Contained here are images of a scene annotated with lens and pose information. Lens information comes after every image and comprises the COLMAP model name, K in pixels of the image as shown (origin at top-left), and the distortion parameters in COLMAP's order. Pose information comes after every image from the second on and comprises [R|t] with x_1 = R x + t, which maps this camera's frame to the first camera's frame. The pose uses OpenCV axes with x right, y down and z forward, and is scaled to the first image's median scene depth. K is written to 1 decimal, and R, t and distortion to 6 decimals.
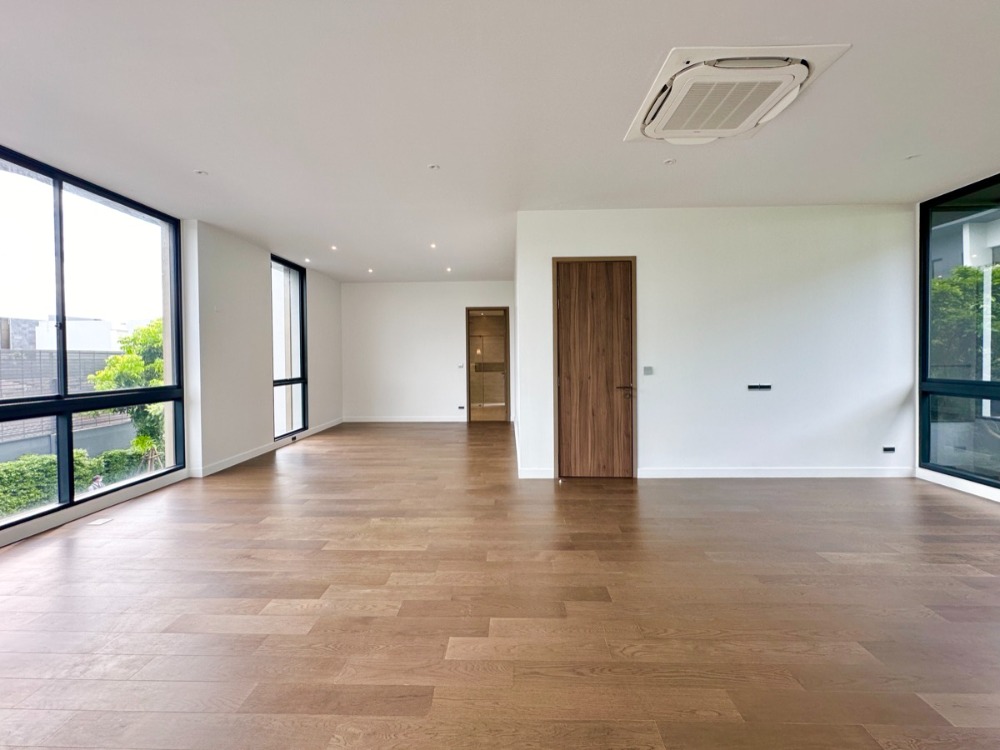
lens RADIAL K [[416.5, 0, 497.9], [0, 416.5, 362.3], [0, 0, 1]] dist [-0.002593, -0.000254]
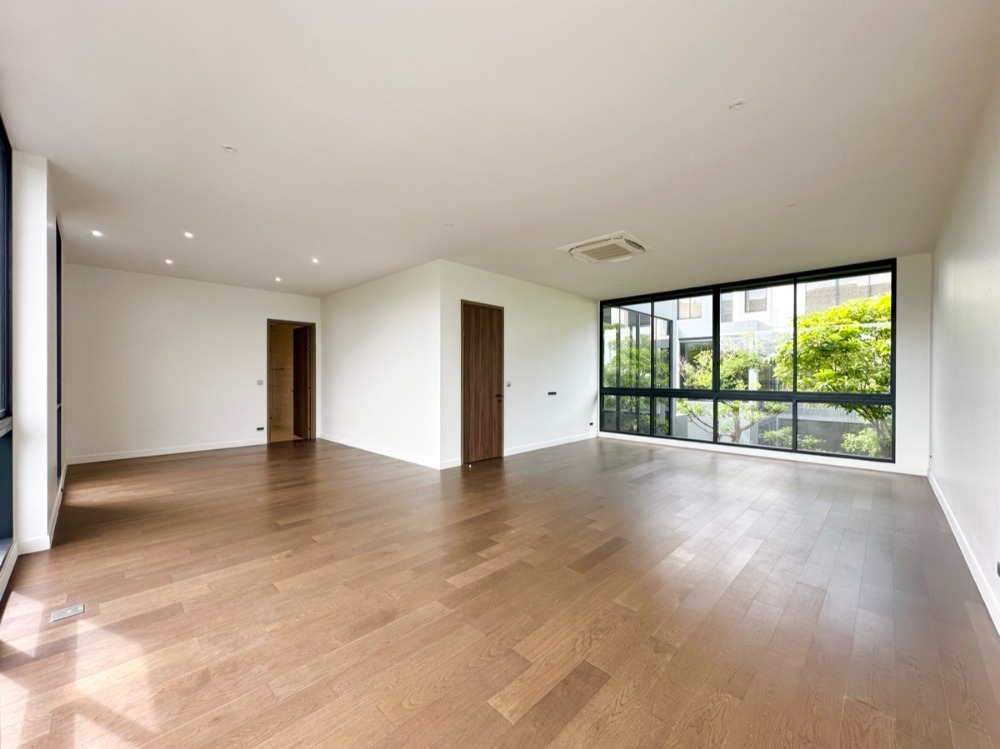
lens RADIAL K [[408.3, 0, 500.0], [0, 408.3, 374.5], [0, 0, 1]] dist [-0.001482, -0.000336]
pose [[0.666251, 0.013646, 0.745603, -0.762458], [0.000050, 0.999832, -0.018343, 0.013077], [-0.745728, 0.012258, 0.666138, 0.038585]]
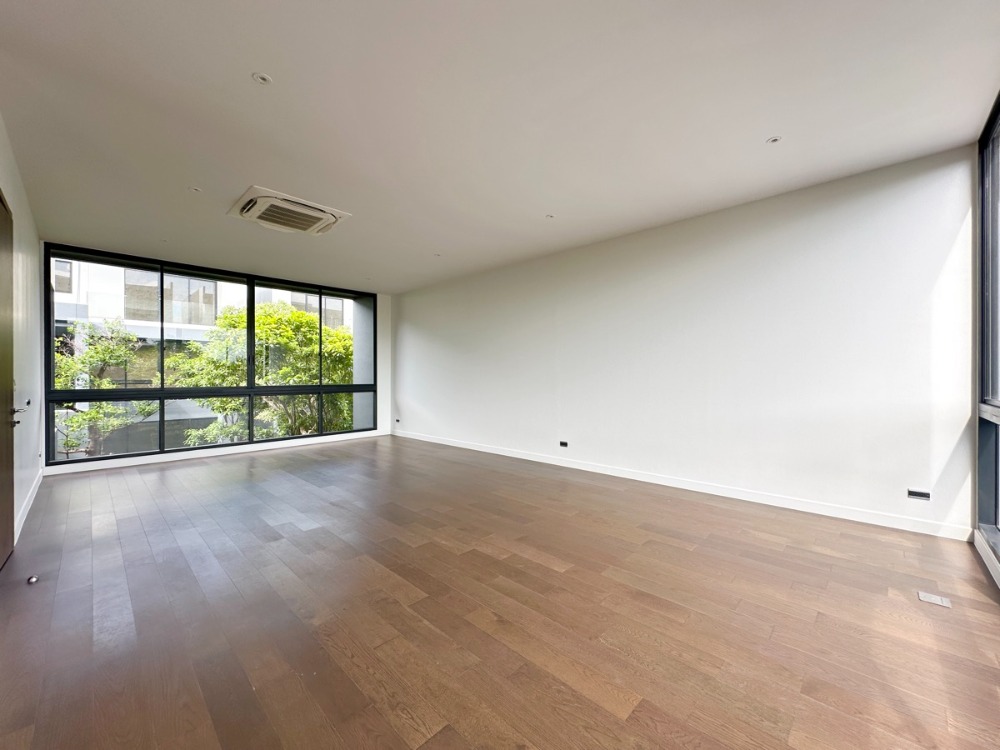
lens RADIAL K [[396.4, 0, 507.0], [0, 396.4, 376.5], [0, 0, 1]] dist [-0.001531, 0.000022]
pose [[-0.758966, 0.010119, 0.651051, -0.680939], [0.017570, 0.999833, 0.004943, 0.017300], [-0.650893, 0.015190, -0.759018, 0.964212]]
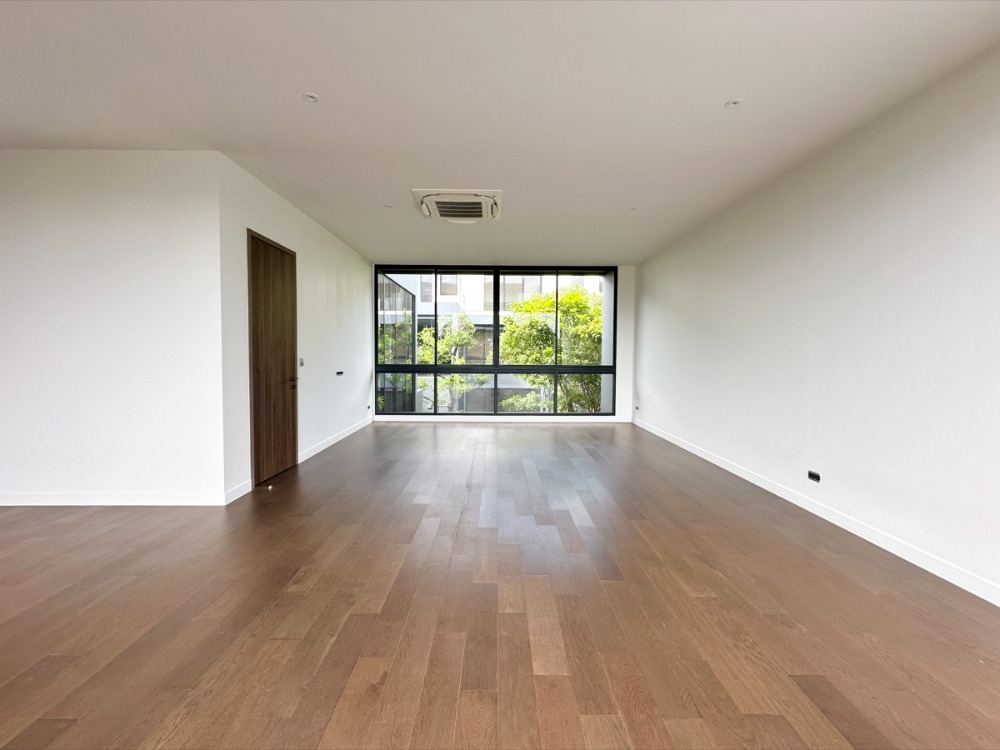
lens RADIAL K [[413.4, 0, 504.4], [0, 413.4, 365.4], [0, 0, 1]] dist [-0.000380, -0.000096]
pose [[-0.060099, -0.020859, 0.997974, -0.738653], [0.005982, 0.999756, 0.021257, 0.009901], [-0.998175, 0.007247, -0.059959, 0.540128]]
